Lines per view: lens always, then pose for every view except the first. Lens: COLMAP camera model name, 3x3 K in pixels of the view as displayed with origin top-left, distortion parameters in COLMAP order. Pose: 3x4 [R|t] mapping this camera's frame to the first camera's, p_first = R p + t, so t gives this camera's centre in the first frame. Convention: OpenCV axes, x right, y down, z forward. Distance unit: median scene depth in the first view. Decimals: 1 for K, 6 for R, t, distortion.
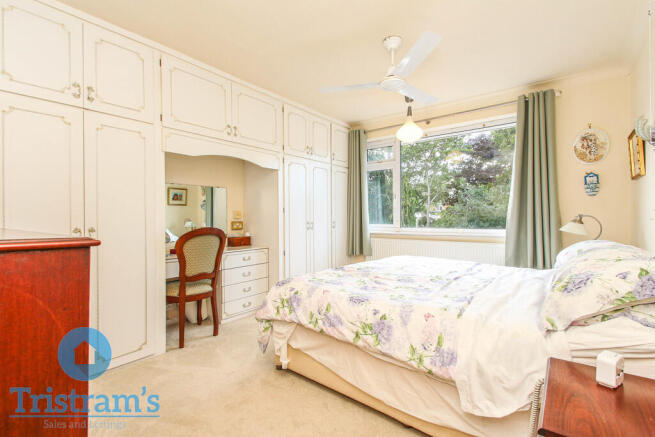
lens RADIAL K [[304.5, 0, 328.5], [0, 304.5, 223.2], [0, 0, 1]] dist [0.002386, 0.000311]
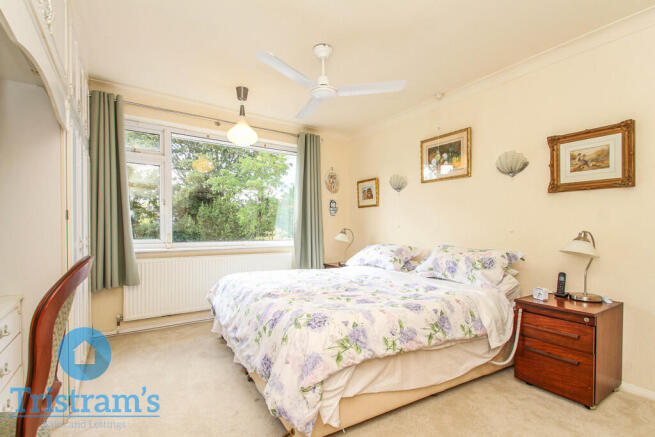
lens RADIAL K [[315.3, 0, 327.0], [0, 315.3, 233.6], [0, 0, 1]] dist [0.027554, 0.000008]
pose [[0.328889, -0.010939, 0.944305, -0.662497], [0.014826, 0.999869, 0.006419, -0.013871], [-0.944252, 0.011889, 0.329008, 0.573076]]
